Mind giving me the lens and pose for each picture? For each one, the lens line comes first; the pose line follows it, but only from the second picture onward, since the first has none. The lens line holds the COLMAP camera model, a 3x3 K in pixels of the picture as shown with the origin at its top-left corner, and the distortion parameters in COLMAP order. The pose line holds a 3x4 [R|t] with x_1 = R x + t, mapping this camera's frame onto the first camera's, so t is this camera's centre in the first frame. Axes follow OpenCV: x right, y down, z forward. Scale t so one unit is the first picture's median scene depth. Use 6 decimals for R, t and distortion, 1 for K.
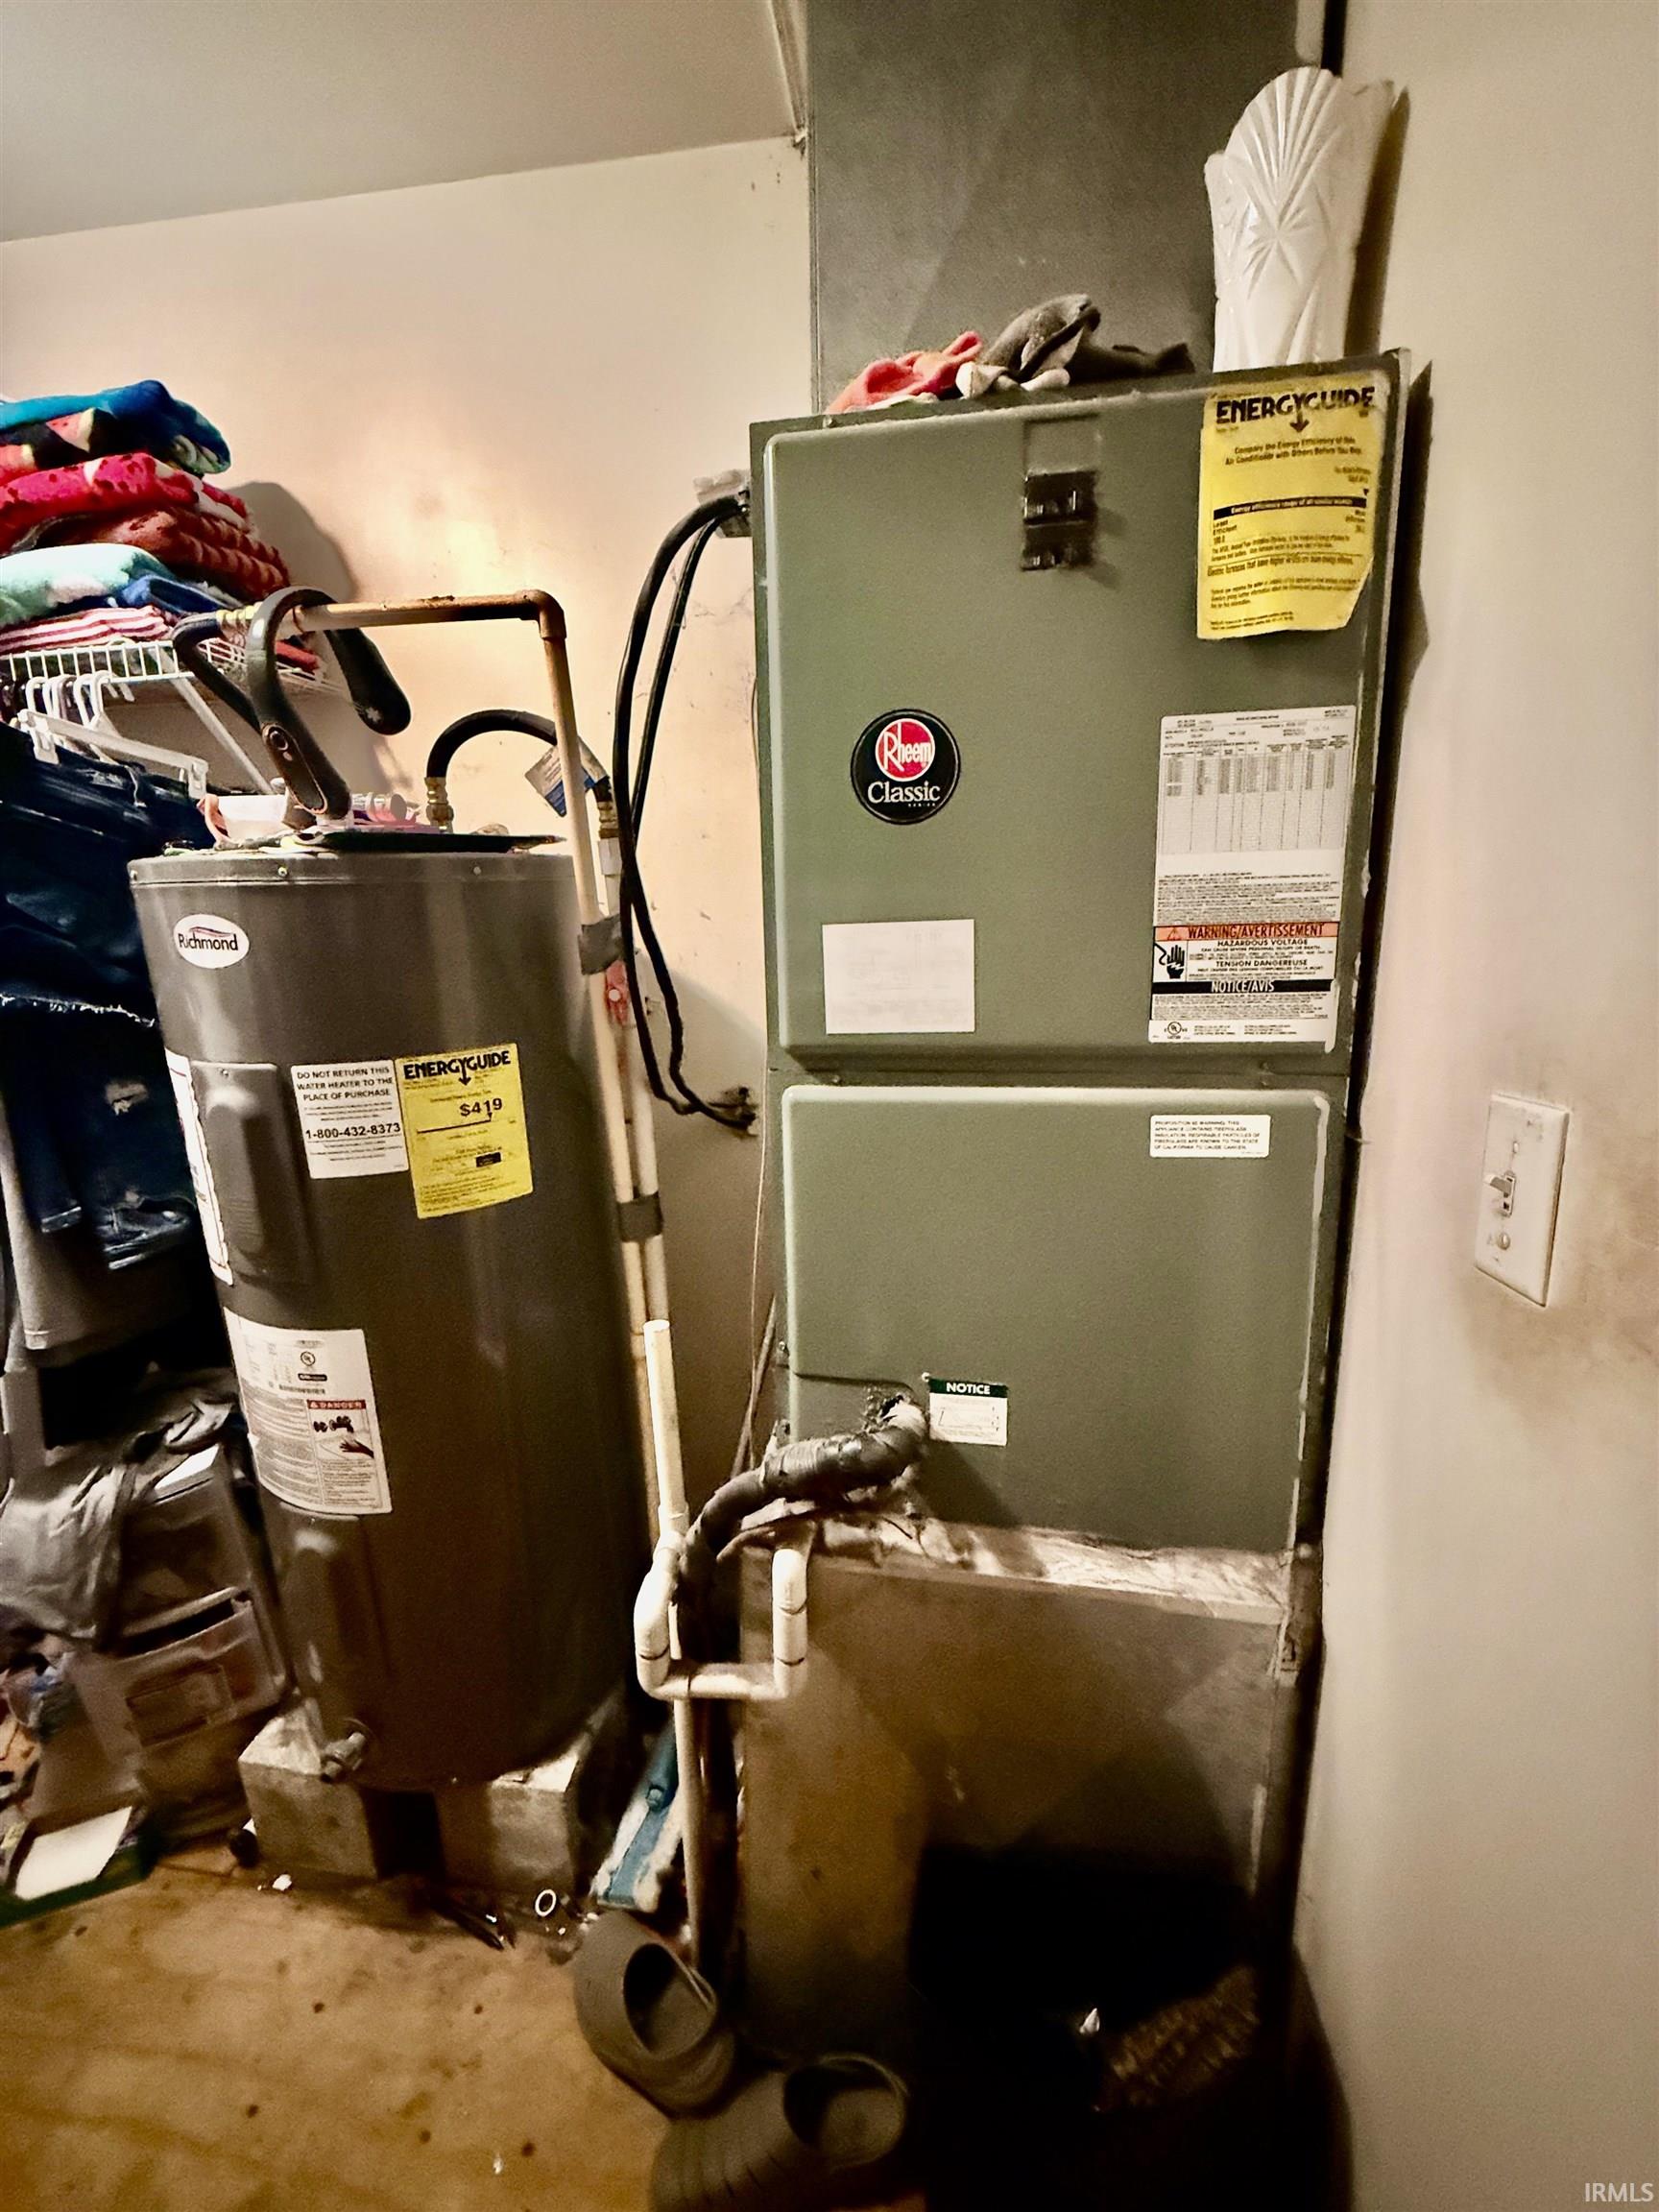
lens RADIAL K [[885.3, 0, 833.3], [0, 885.3, 1106.0], [0, 0, 1]] dist [0.004460, -0.000906]
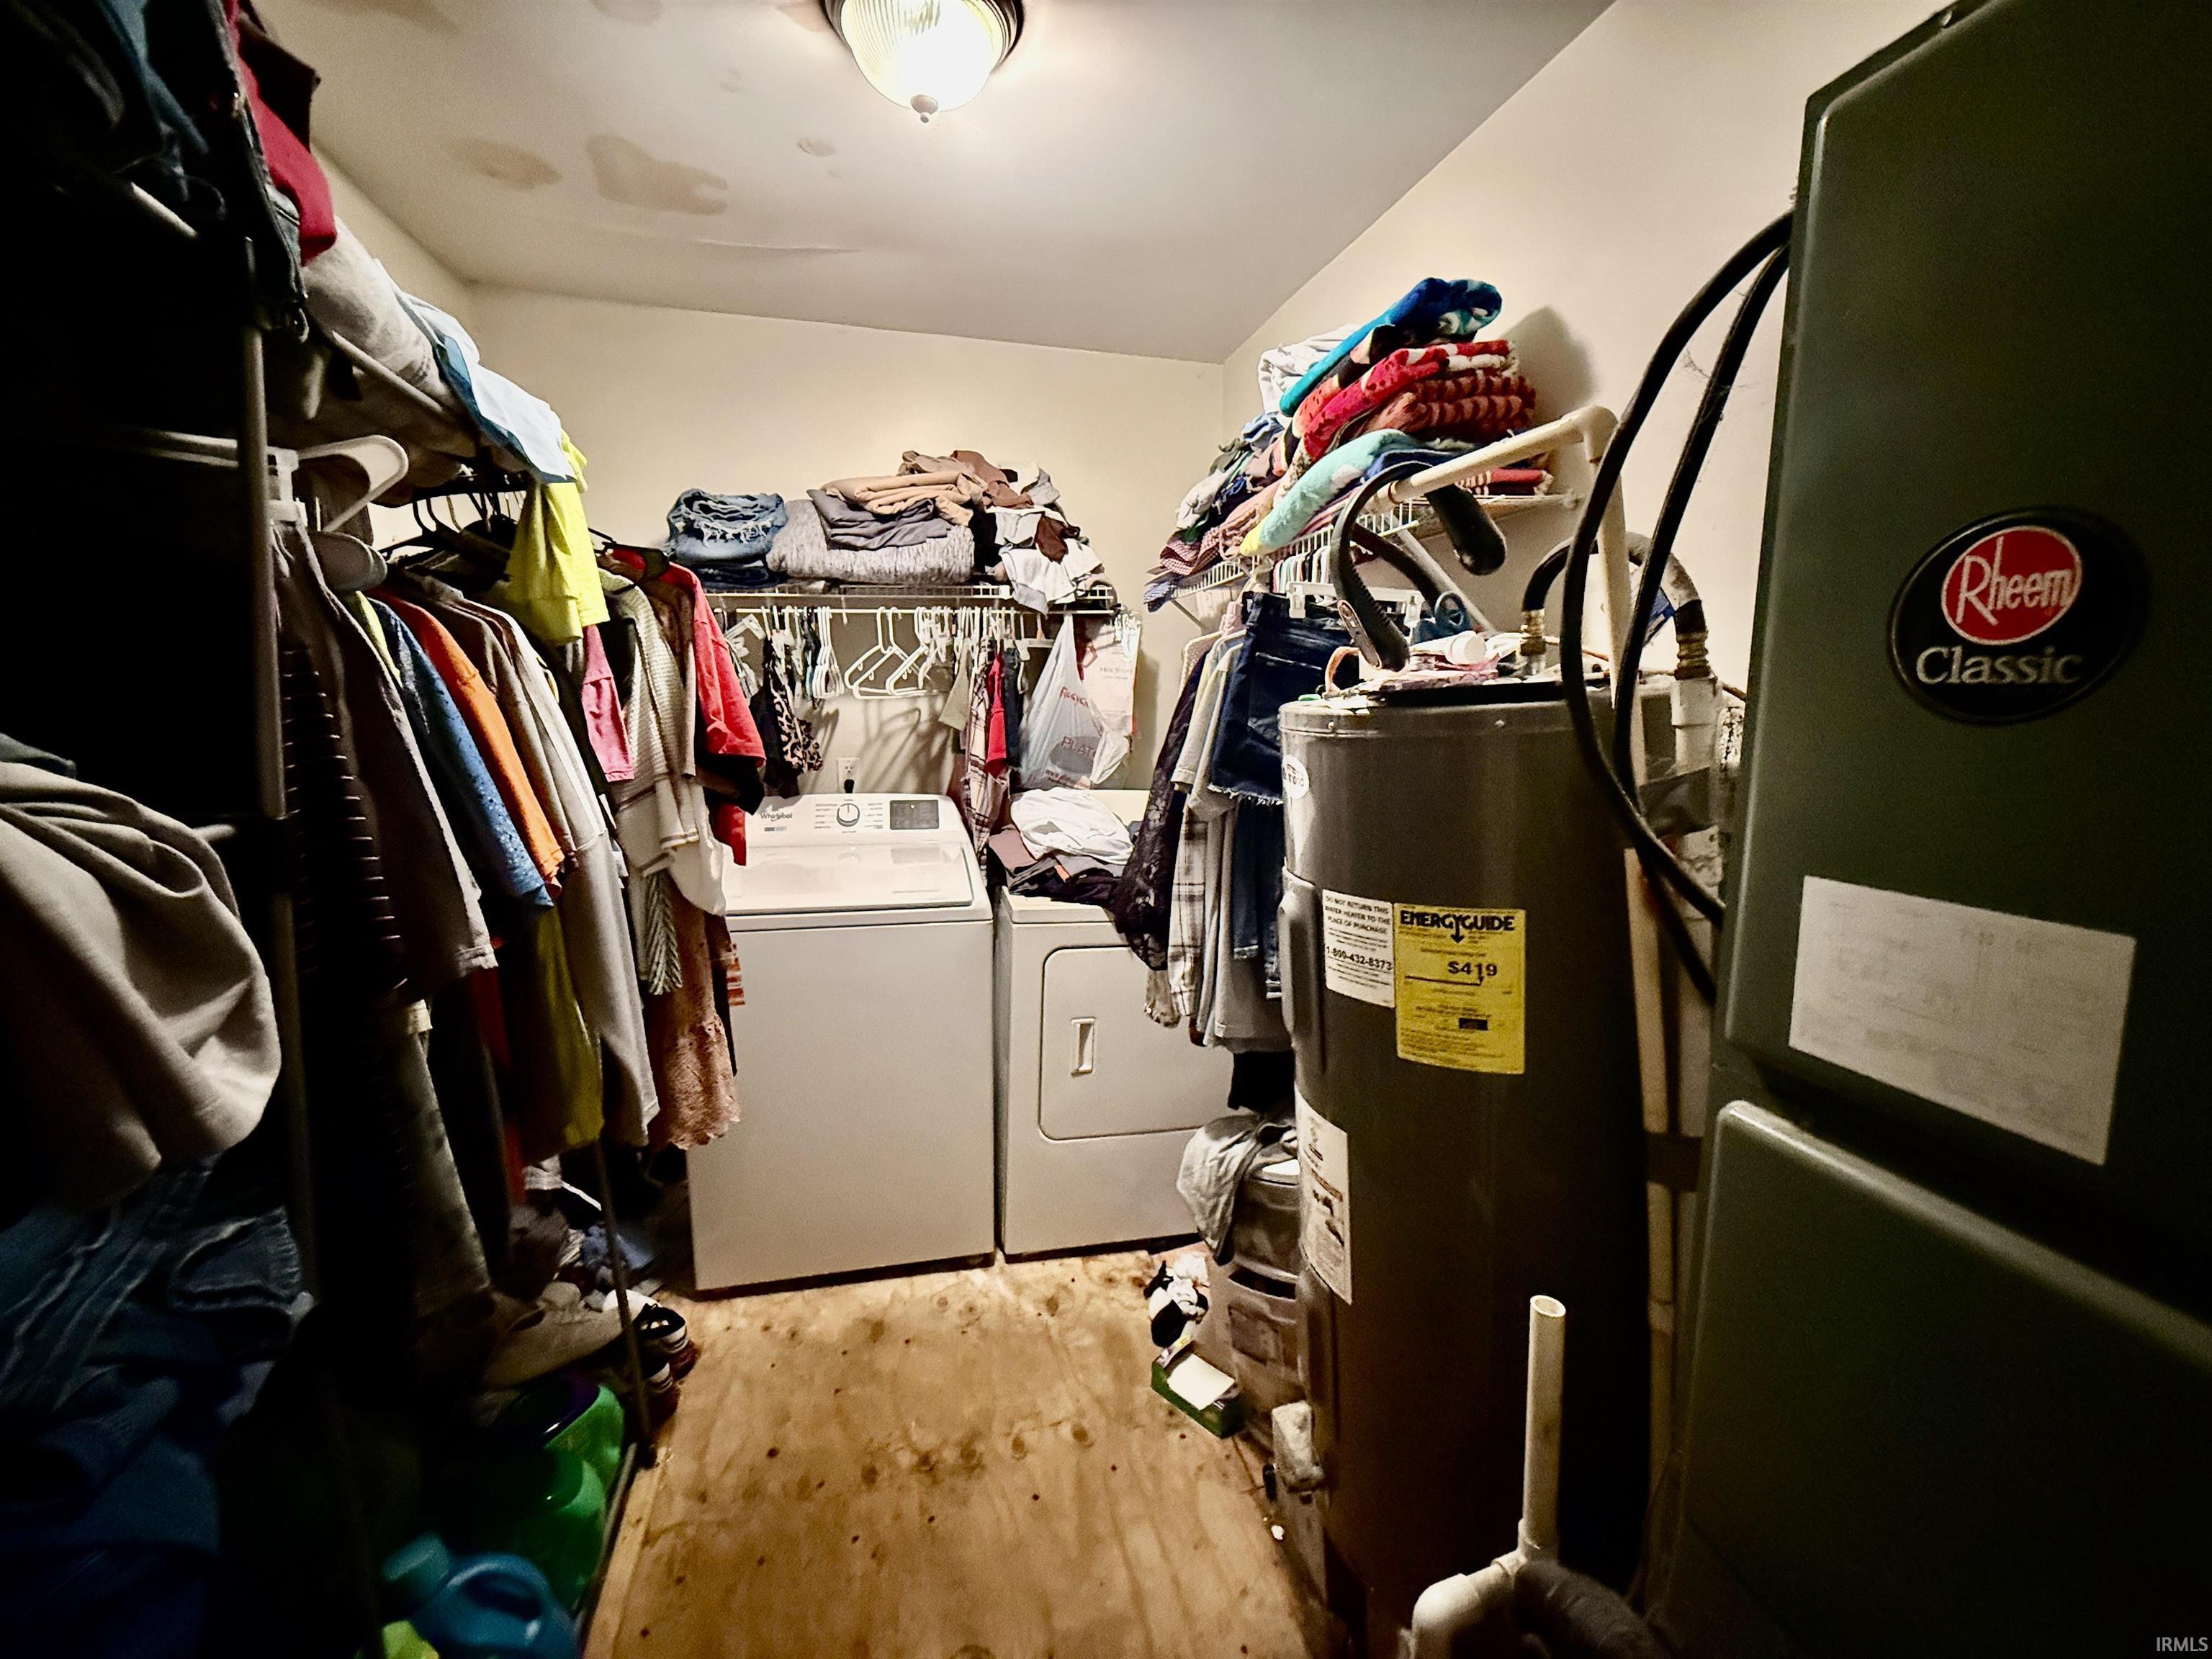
lens RADIAL K [[885.3, 0, 1105.4], [0, 885.3, 830.4], [0, 0, 1]] dist [0.004460, -0.000906]
pose [[0.379962, 0.159503, -0.911146, 0.281092], [-0.159666, 0.981545, 0.105244, -0.175554], [0.911118, 0.105490, 0.398417, 0.251107]]
